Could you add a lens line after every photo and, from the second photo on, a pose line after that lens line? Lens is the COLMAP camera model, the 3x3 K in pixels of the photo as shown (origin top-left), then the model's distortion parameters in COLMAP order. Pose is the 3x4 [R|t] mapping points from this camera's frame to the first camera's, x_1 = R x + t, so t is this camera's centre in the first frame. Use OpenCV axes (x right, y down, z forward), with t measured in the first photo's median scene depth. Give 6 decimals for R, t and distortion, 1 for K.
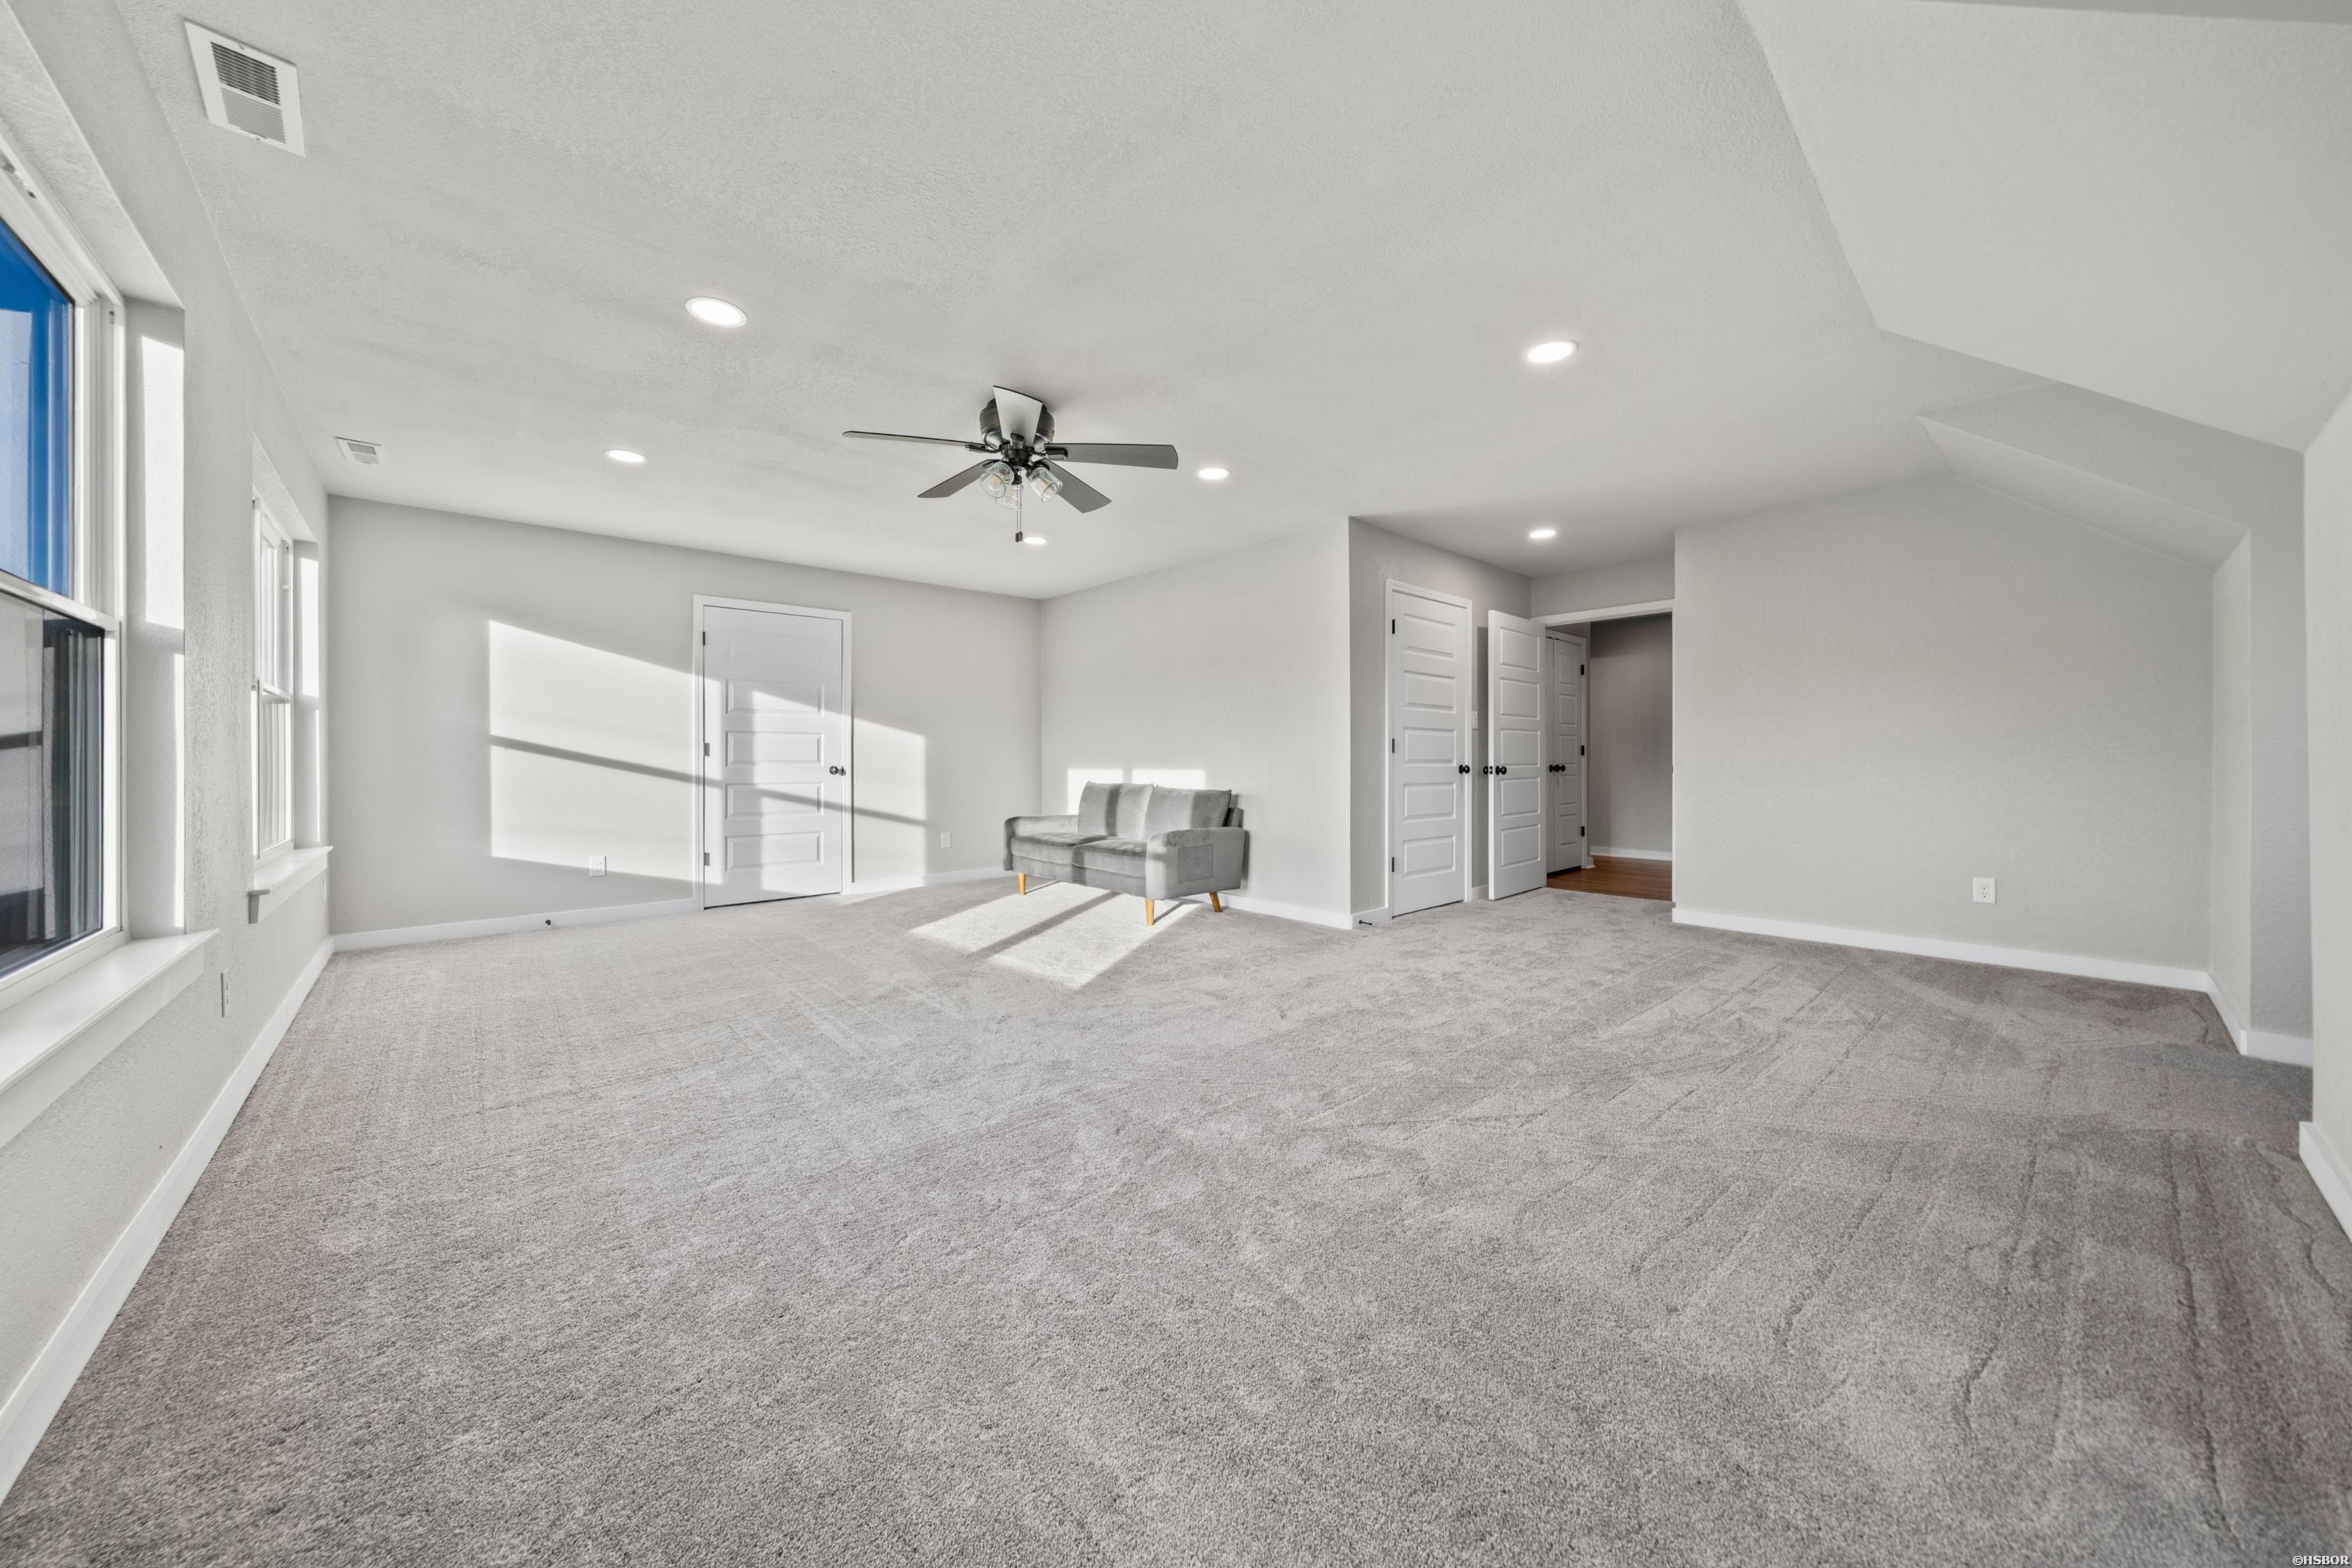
lens RADIAL K [[817.1, 0, 1174.9], [0, 817.1, 763.5], [0, 0, 1]] dist [0.000582, 0.000049]
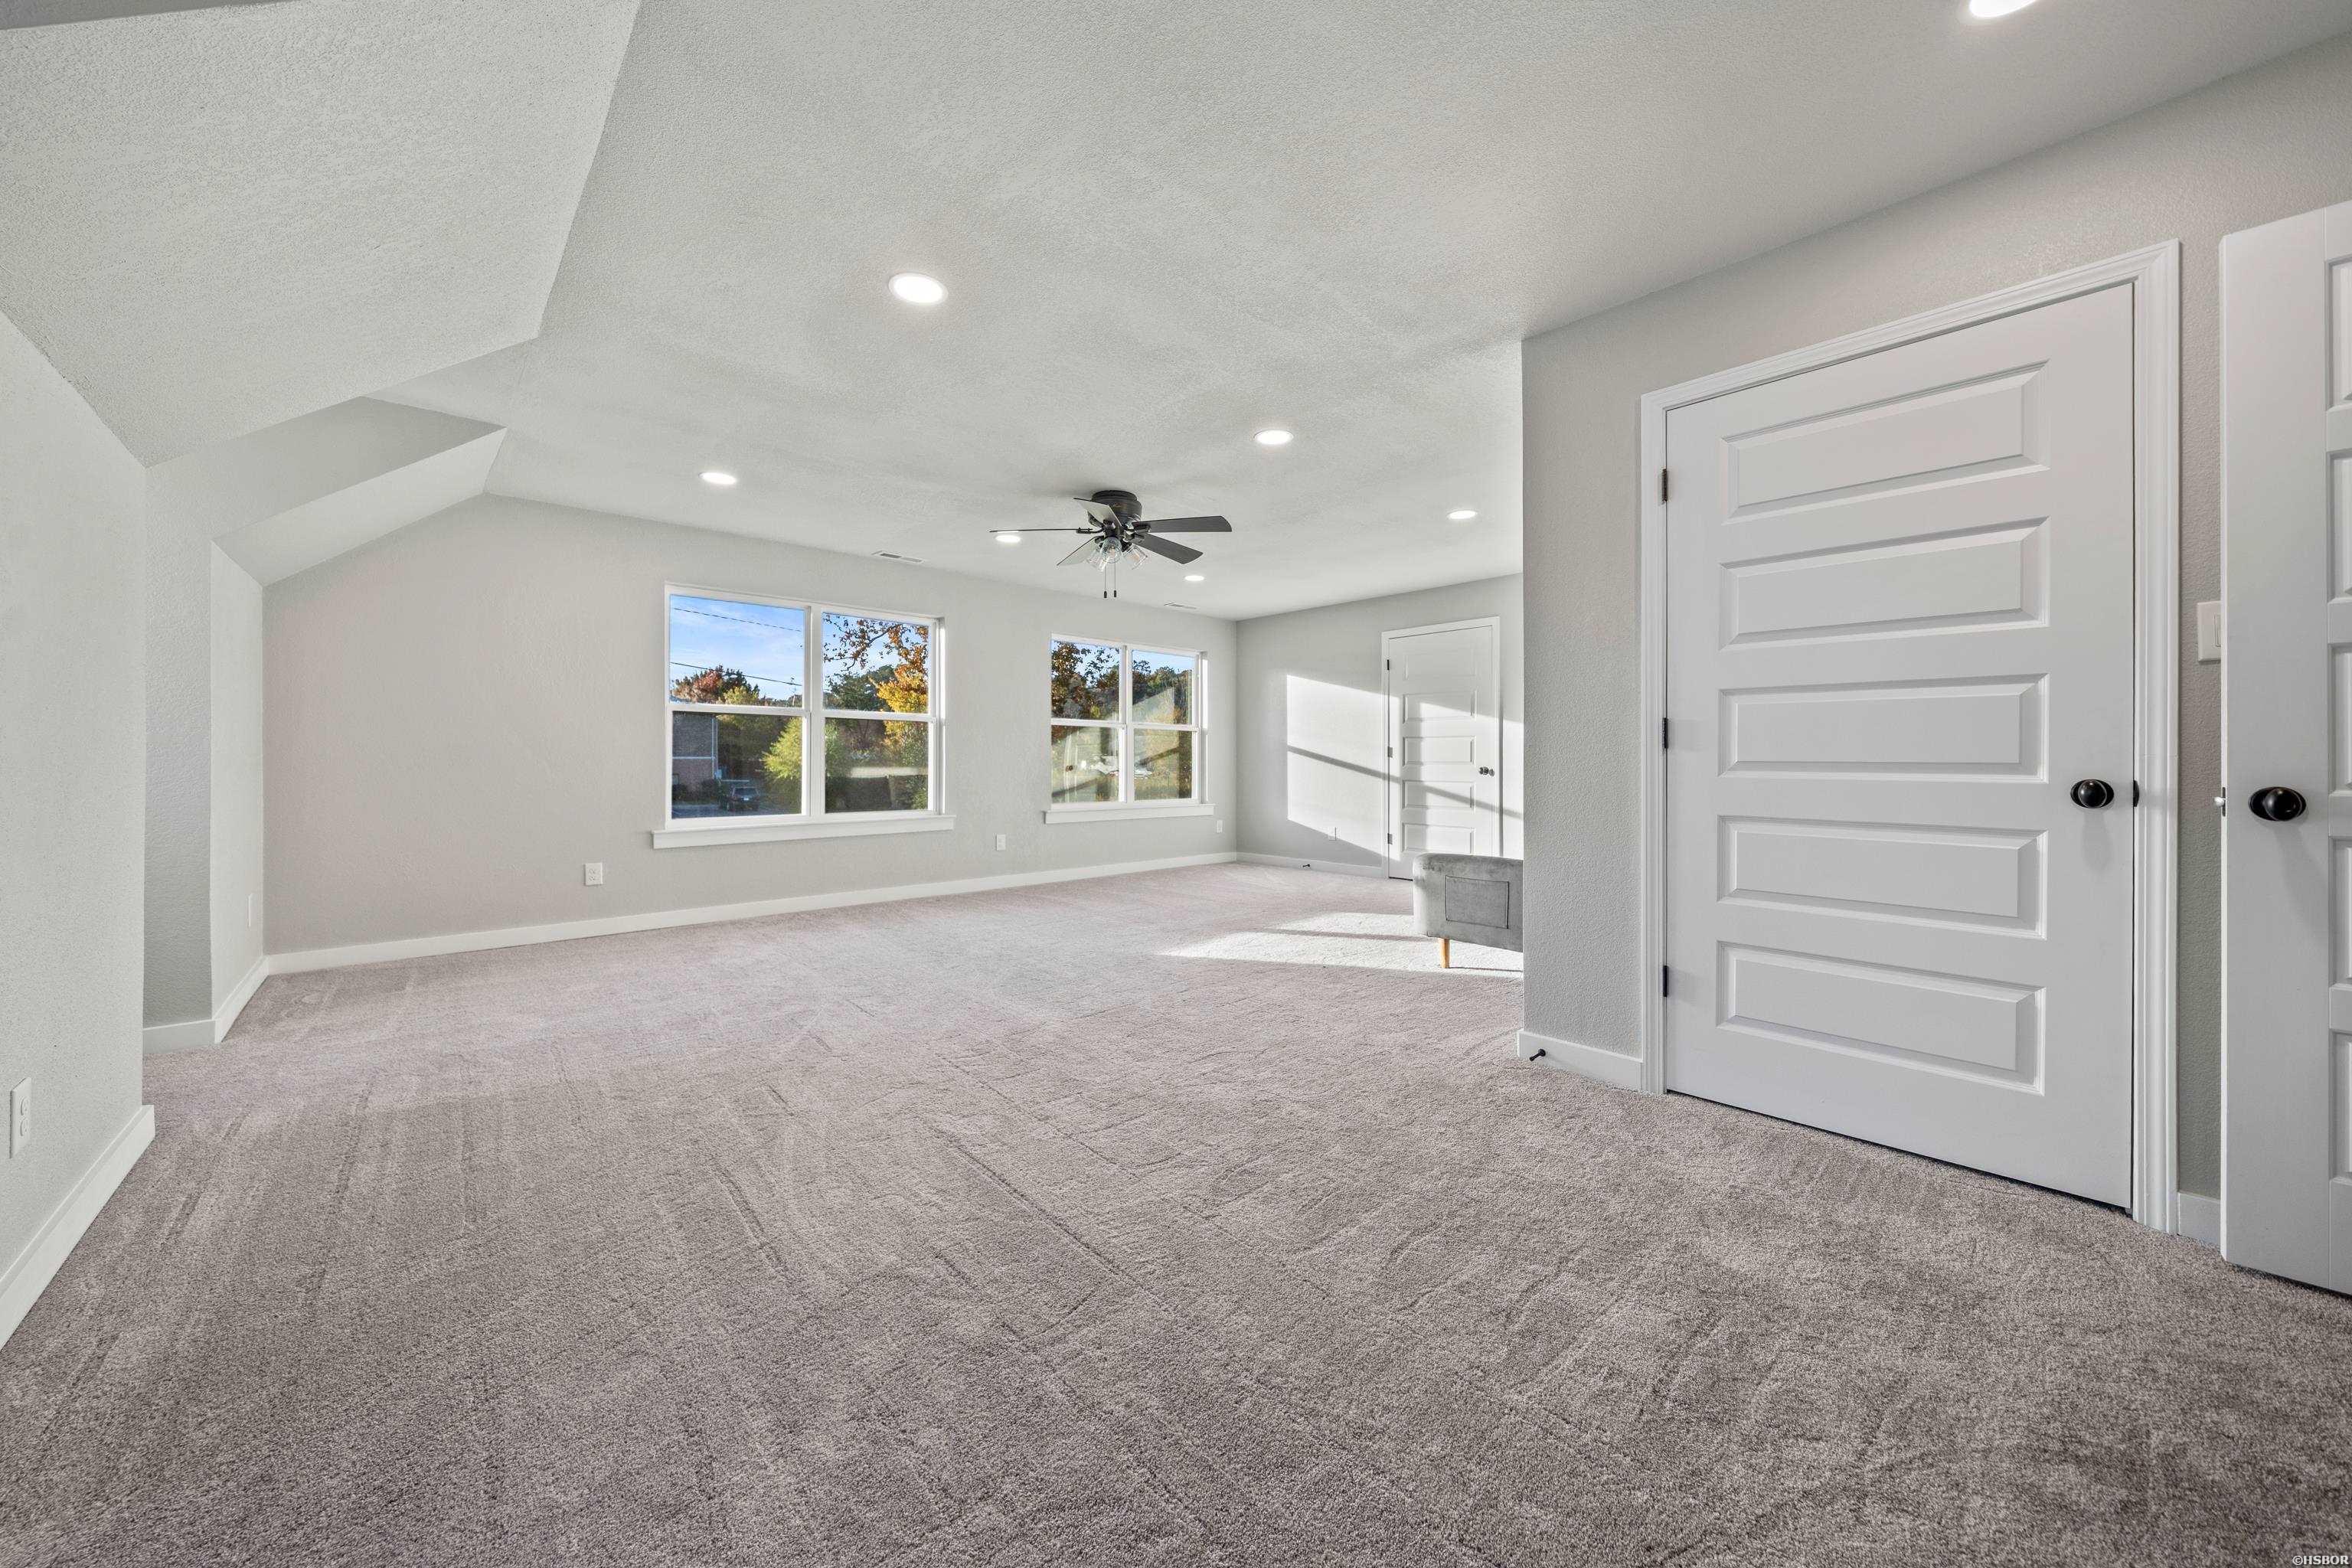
lens RADIAL K [[817.1, 0, 1174.5], [0, 817.1, 765.3], [0, 0, 1]] dist [0.000582, 0.000049]
pose [[0.009395, 0.007892, -0.999925, 0.673463], [-0.008628, 0.999932, 0.007811, -0.003979], [0.999919, 0.008554, 0.009463, 0.642240]]
